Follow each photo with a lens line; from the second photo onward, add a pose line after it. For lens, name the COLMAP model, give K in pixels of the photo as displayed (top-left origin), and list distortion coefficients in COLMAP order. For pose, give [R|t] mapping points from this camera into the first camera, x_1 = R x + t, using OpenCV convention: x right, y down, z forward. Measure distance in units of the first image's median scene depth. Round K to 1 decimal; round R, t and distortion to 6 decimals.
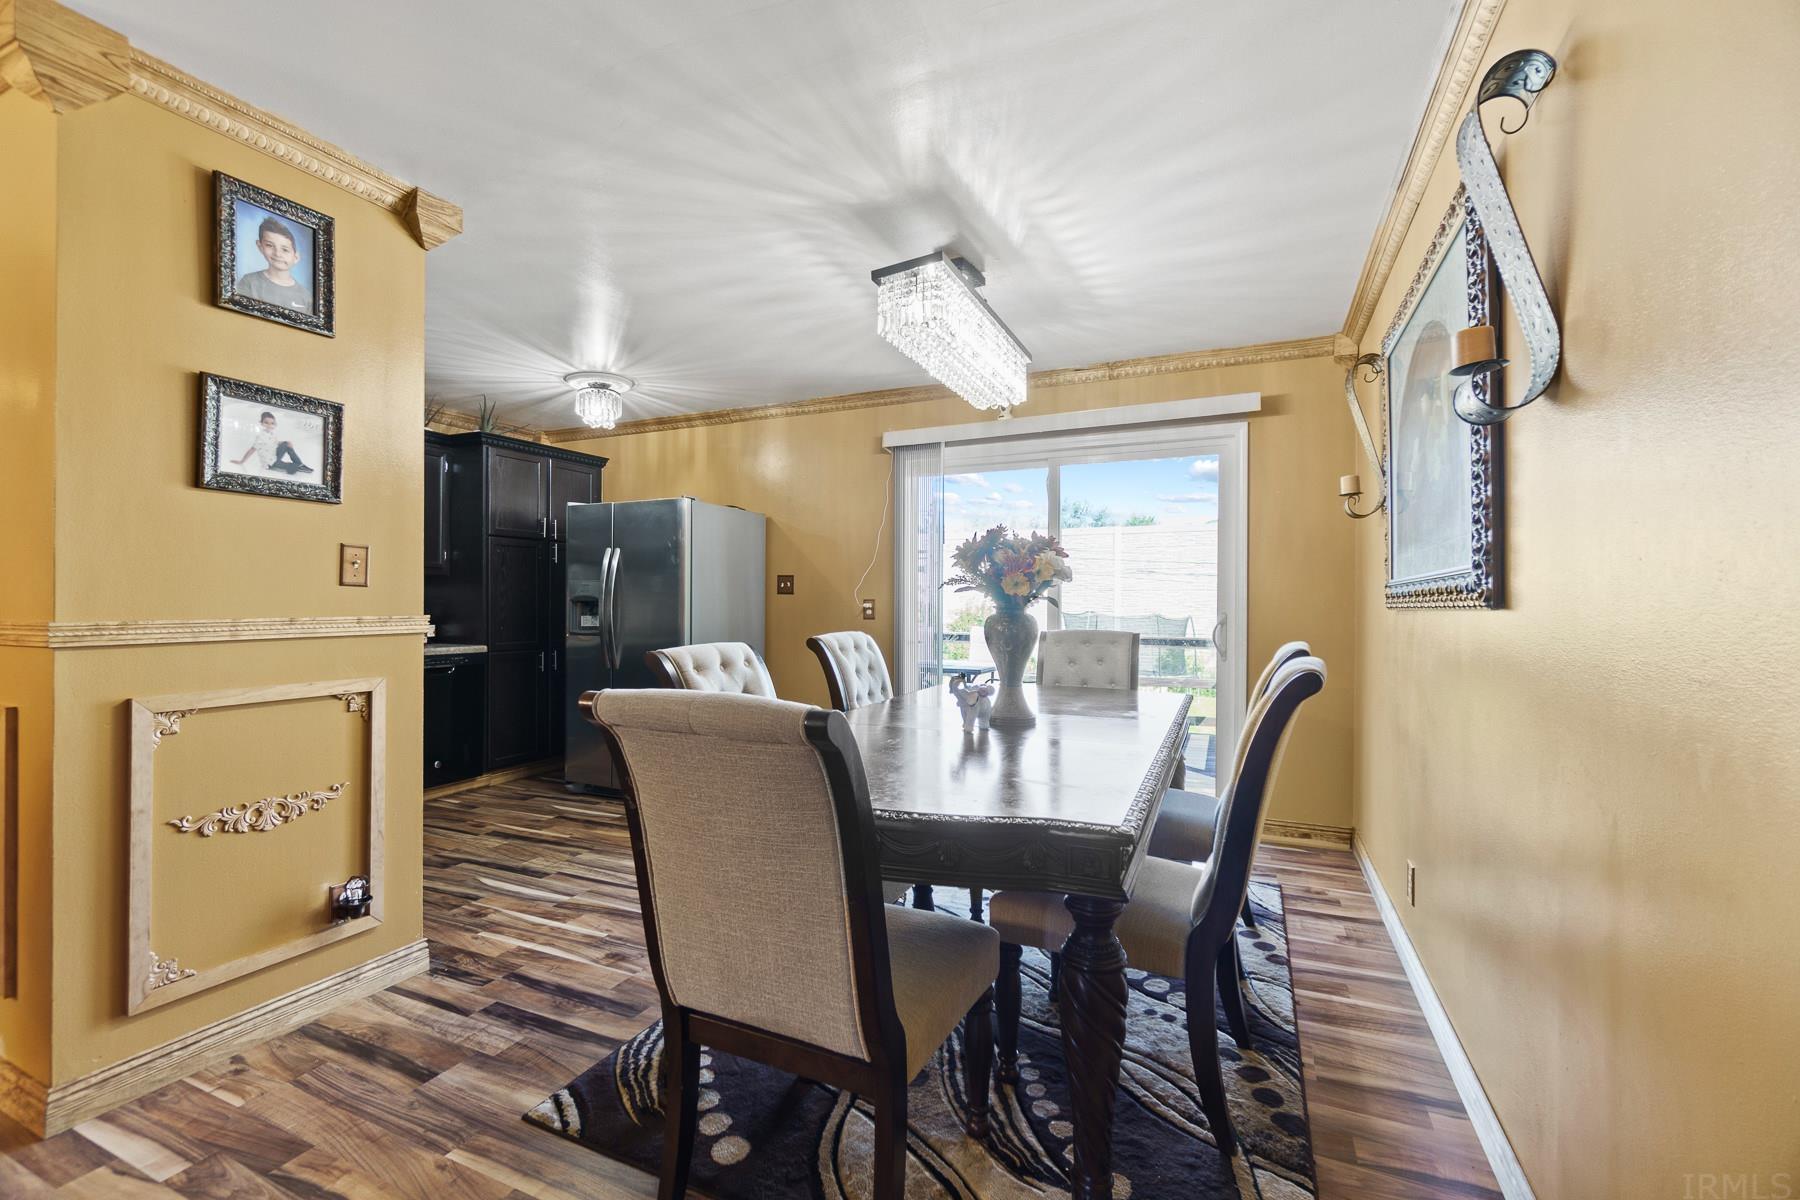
lens RADIAL K [[778.6, 0, 900.0], [0, 778.6, 600.0], [0, 0, 1]] dist [-0.000768, -0.000058]
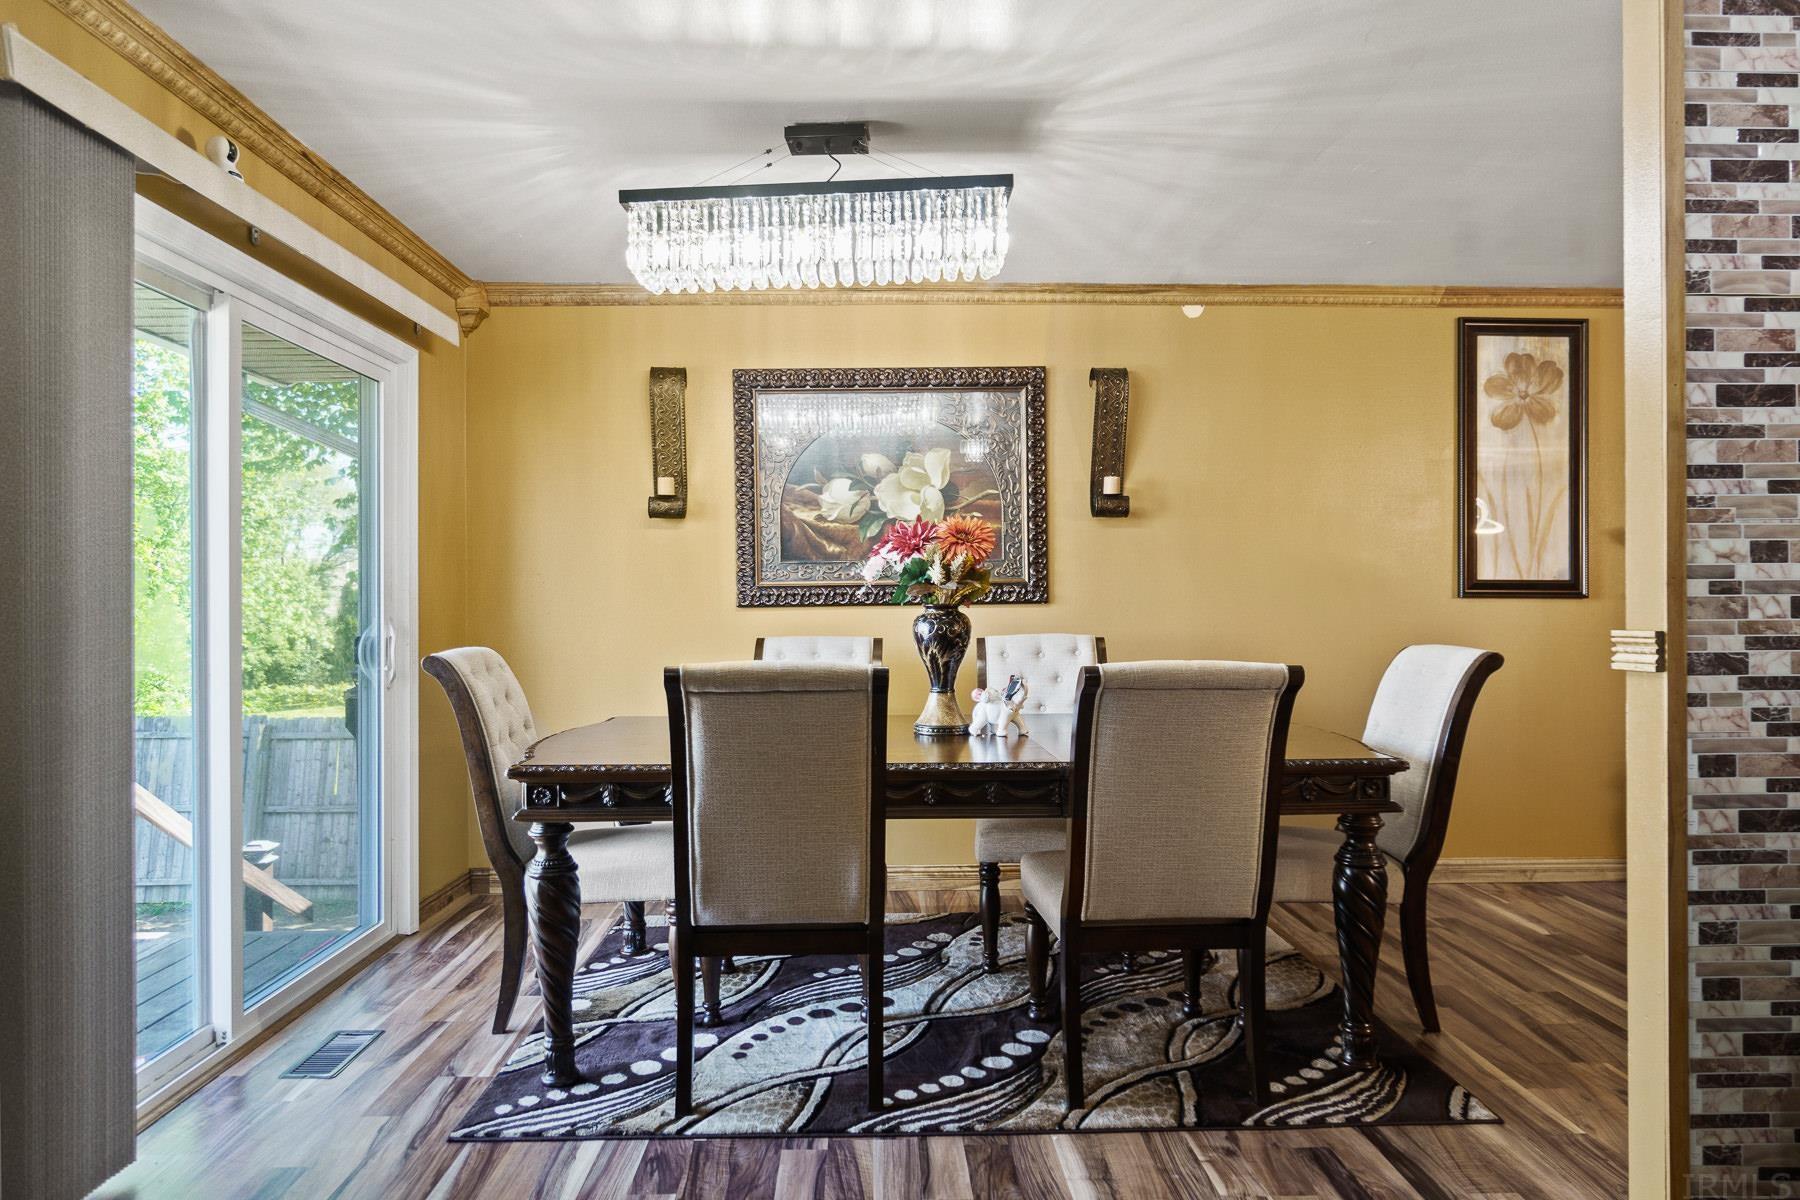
lens RADIAL K [[1055.7, 0, 900.0], [0, 1055.7, 600.0], [0, 0, 1]] dist [-0.007659, -0.000661]
pose [[-0.433027, 0.007614, 0.901349, -0.625017], [0.004324, 0.999970, -0.006370, 0.006703], [-0.901370, 0.001139, -0.433047, 1.042527]]
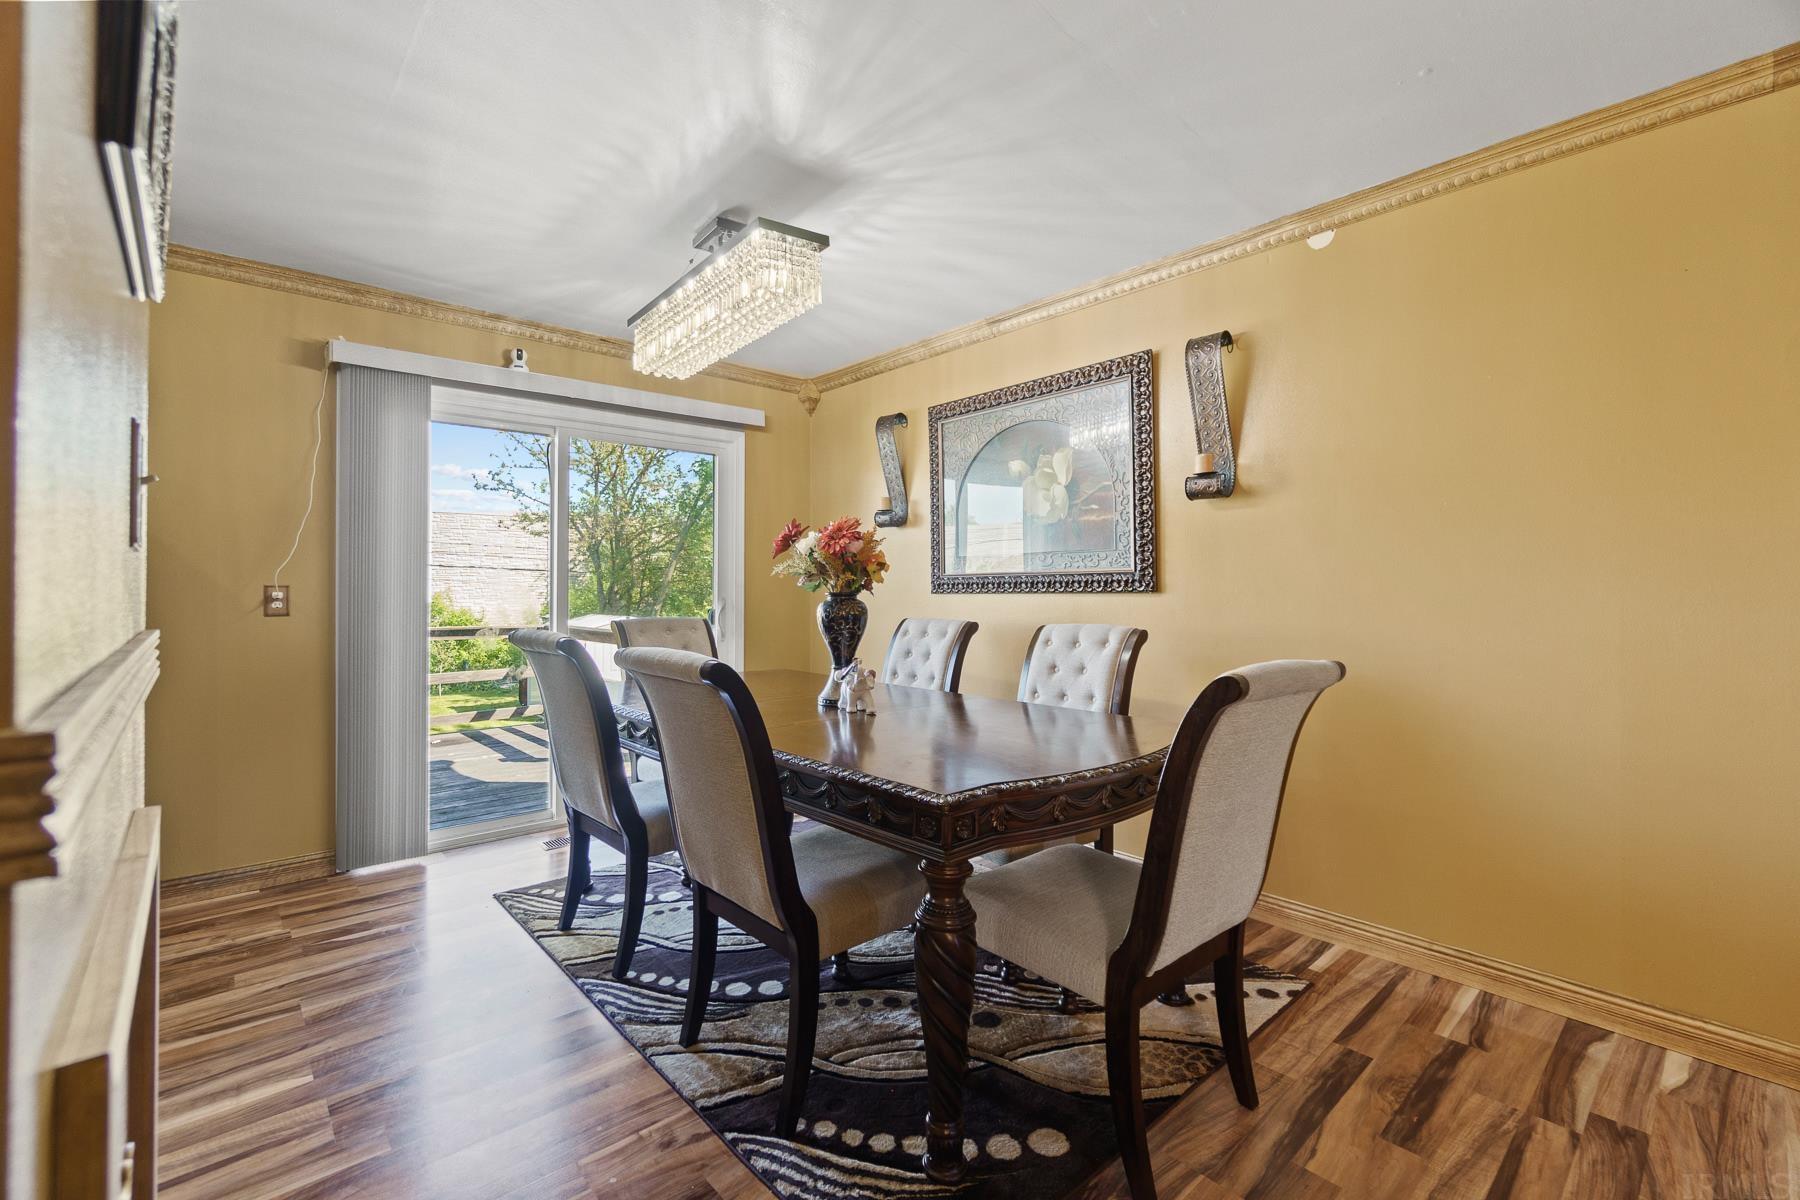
lens RADIAL K [[780.8, 0, 896.3], [0, 780.8, 583.9], [0, 0, 1]] dist [-0.002319, -0.000168]
pose [[0.411522, 0.006045, 0.911380, -0.521577], [-0.003391, 0.999981, -0.005101, -0.000771], [-0.911394, -0.000992, 0.411535, 0.328080]]
